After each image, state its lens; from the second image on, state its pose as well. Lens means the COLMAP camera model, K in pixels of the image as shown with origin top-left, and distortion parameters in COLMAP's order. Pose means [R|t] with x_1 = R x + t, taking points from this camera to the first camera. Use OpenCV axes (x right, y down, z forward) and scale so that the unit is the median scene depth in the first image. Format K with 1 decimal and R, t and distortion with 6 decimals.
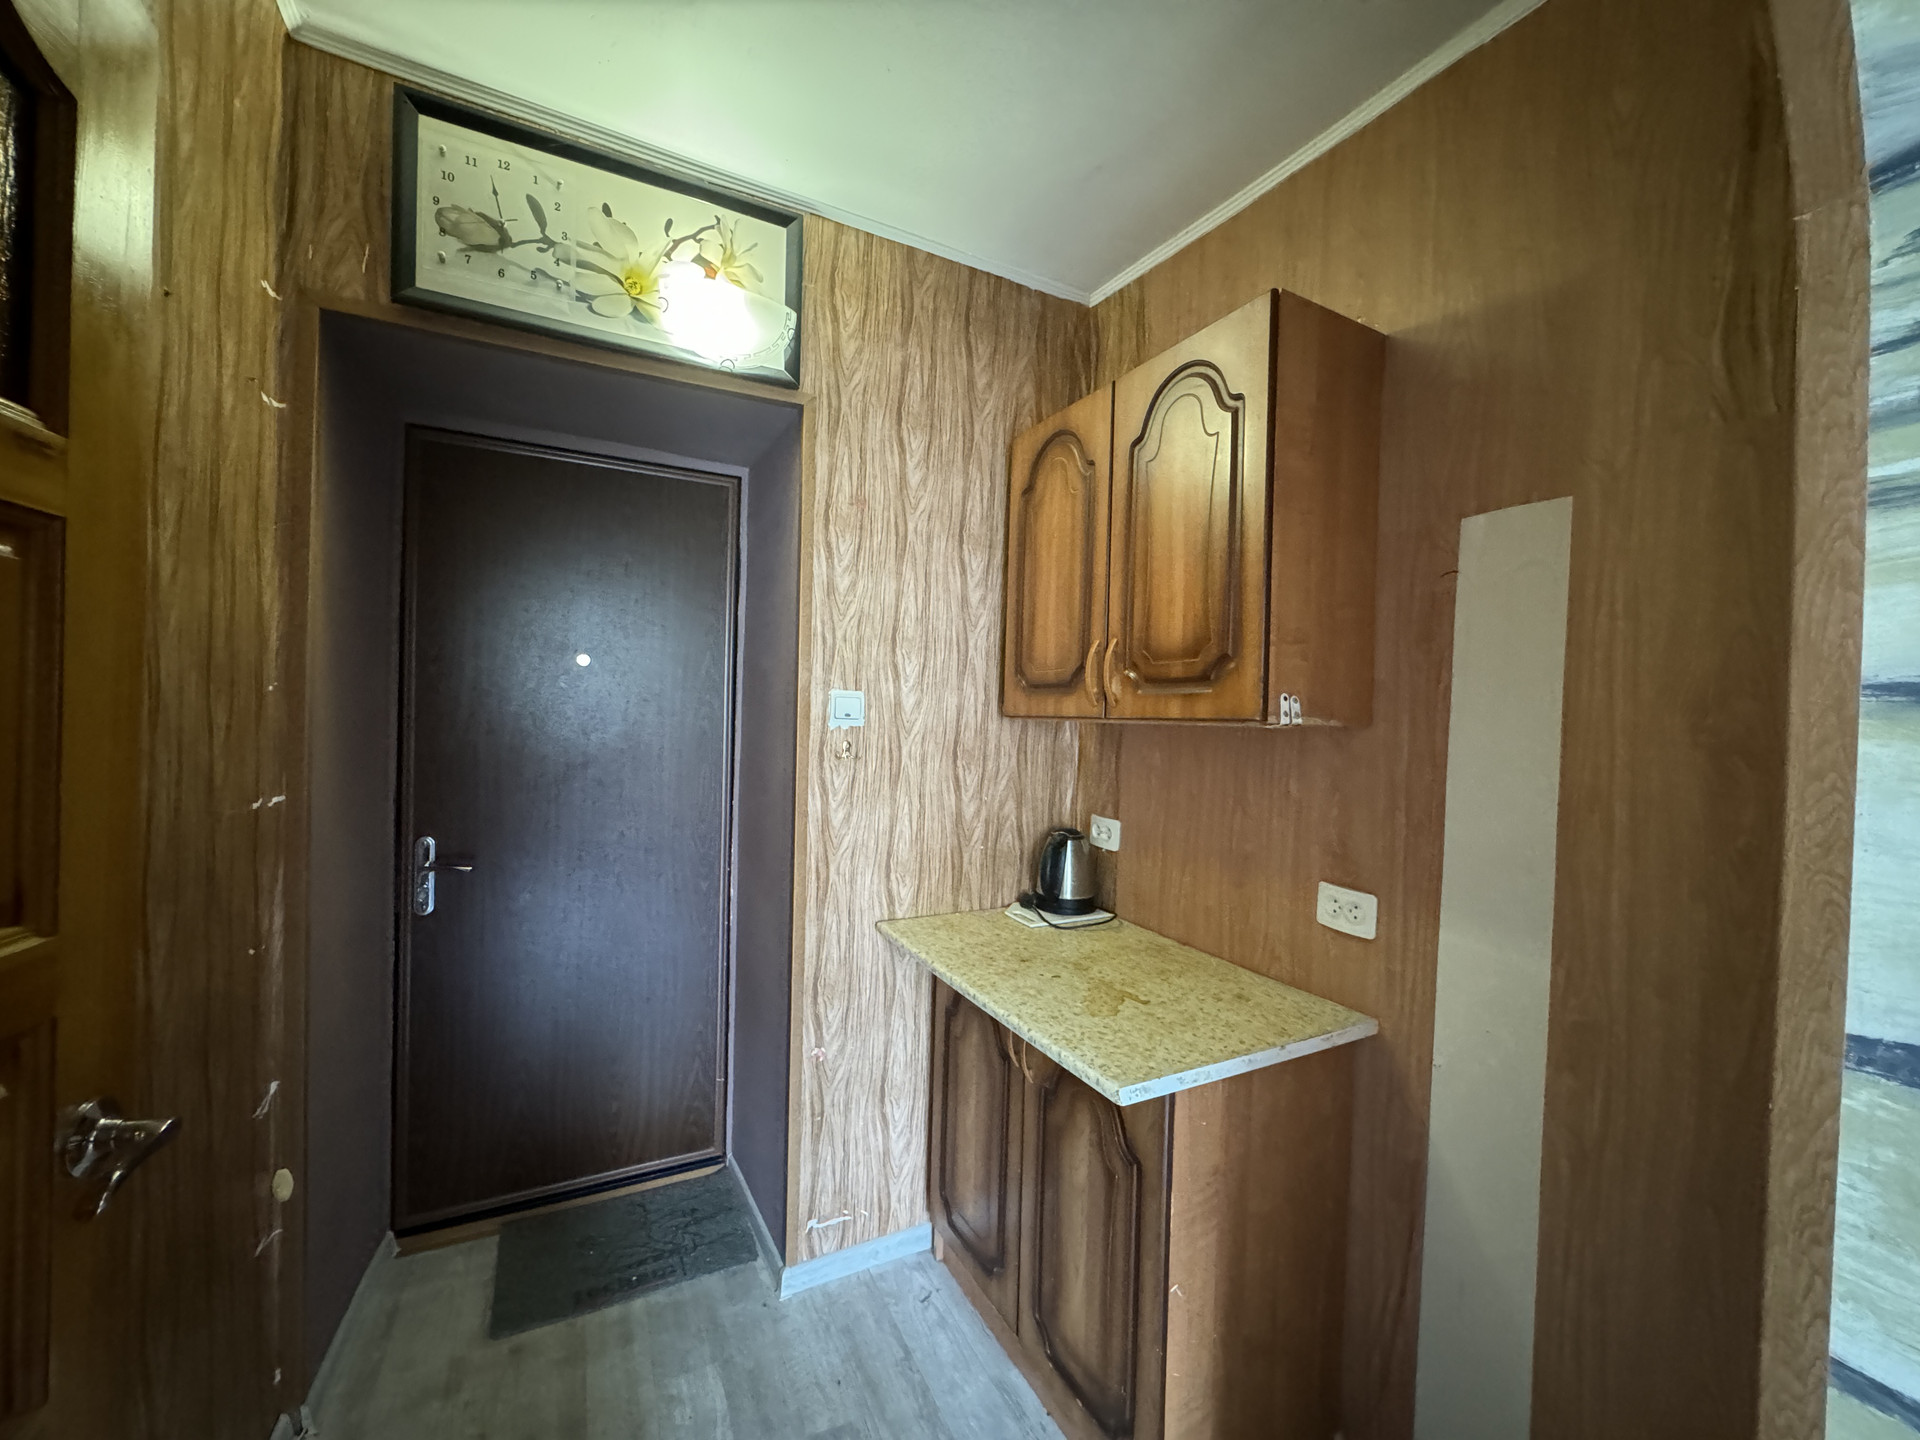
lens RADIAL K [[772.9, 0, 965.5], [0, 772.9, 724.6], [0, 0, 1]] dist [-0.002039, -0.000191]
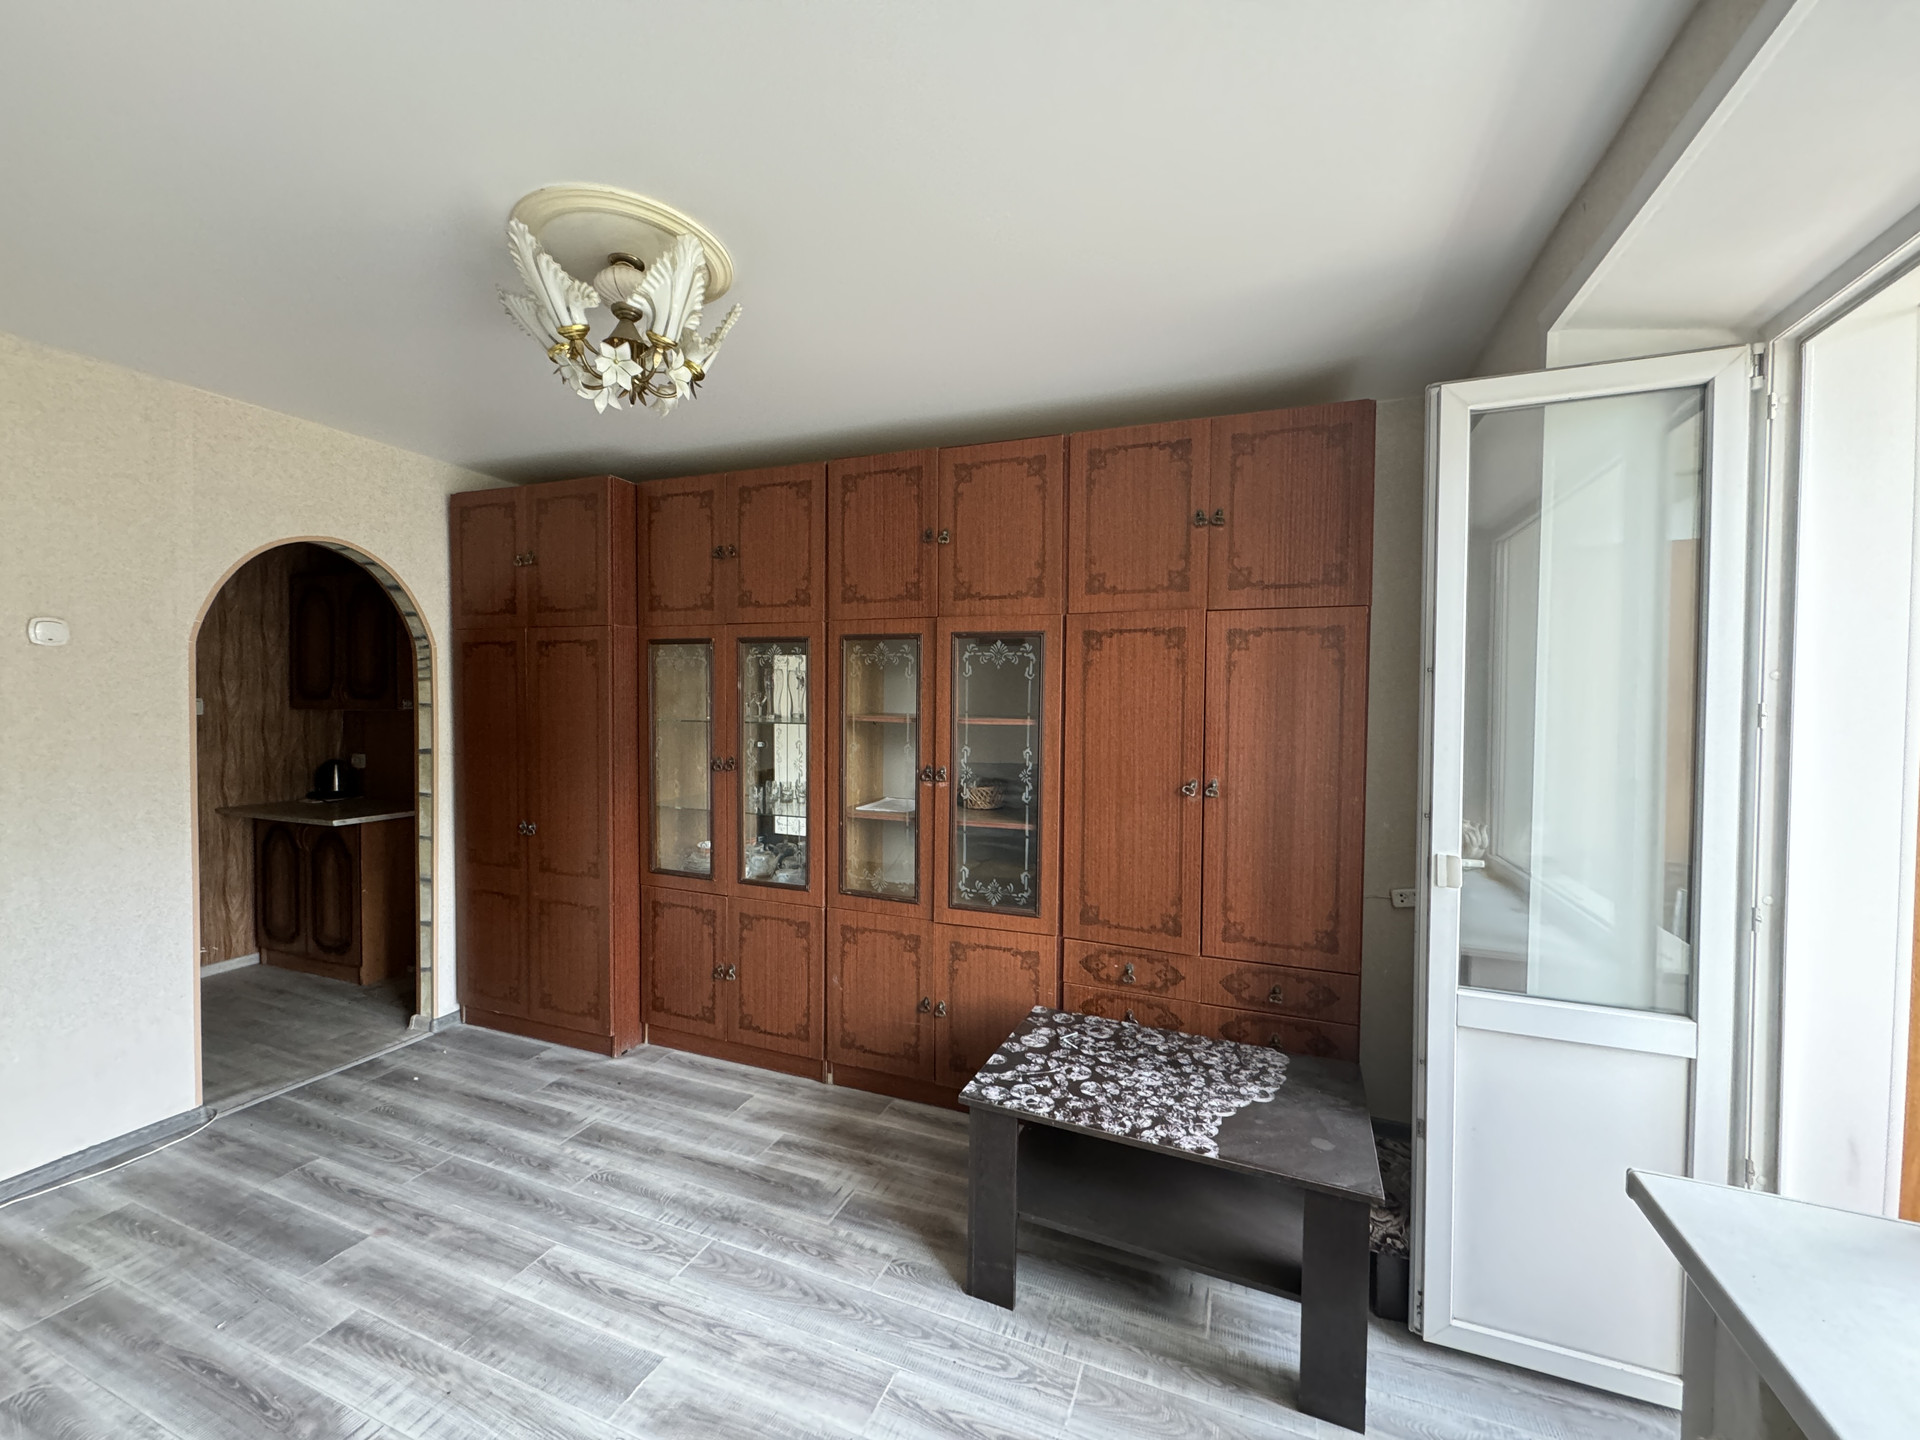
lens RADIAL K [[772.9, 0, 958.4], [0, 772.9, 725.5], [0, 0, 1]] dist [-0.002039, -0.000191]
pose [[0.753184, -0.035773, 0.656836, 0.032910], [0.014369, 0.999177, 0.037940, -0.017698], [-0.657653, -0.019138, 0.753078, -1.794727]]
